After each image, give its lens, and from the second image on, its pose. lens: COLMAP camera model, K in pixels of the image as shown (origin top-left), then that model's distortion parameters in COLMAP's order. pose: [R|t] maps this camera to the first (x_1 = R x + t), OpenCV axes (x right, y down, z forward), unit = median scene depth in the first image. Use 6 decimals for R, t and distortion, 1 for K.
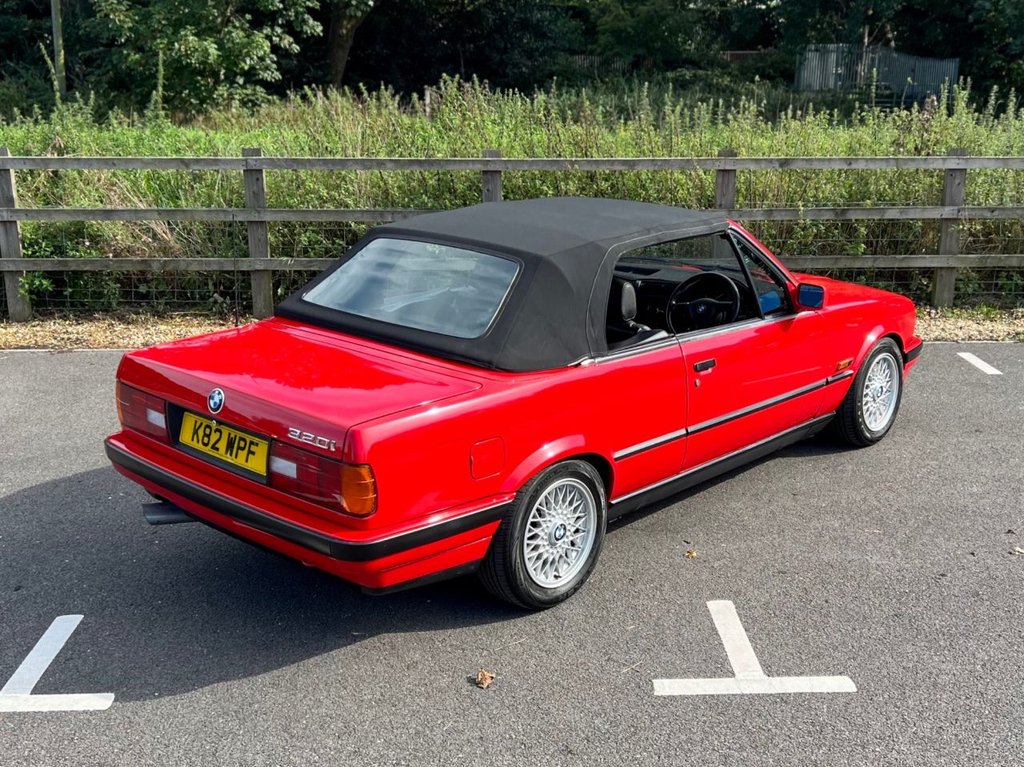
lens RADIAL K [[1135.4, 0, 554.3], [0, 1135.4, 386.7], [0, 0, 1]] dist [0.105287, -0.200263]
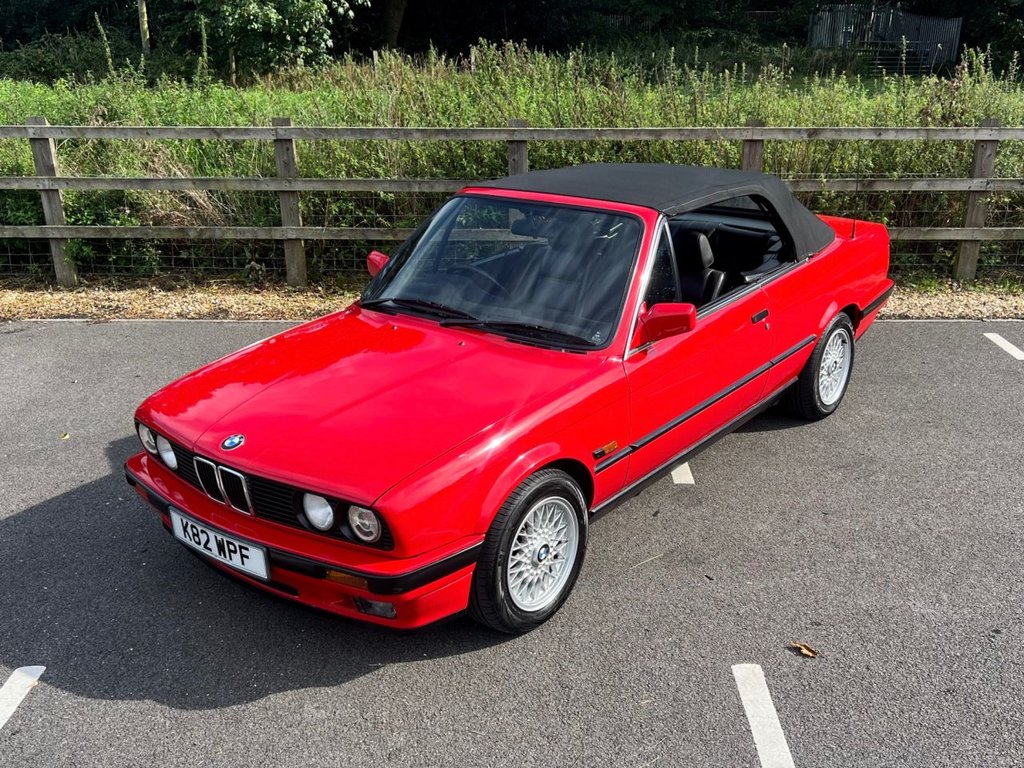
lens RADIAL K [[972.5, 0, 539.7], [0, 972.5, 414.3], [0, 0, 1]] dist [0.059153, -0.075554]
pose [[0.998854, 0.016692, -0.044864, 0.006739], [-0.011877, 0.994346, 0.105524, -0.039837], [0.046372, -0.104870, 0.993404, 0.117992]]
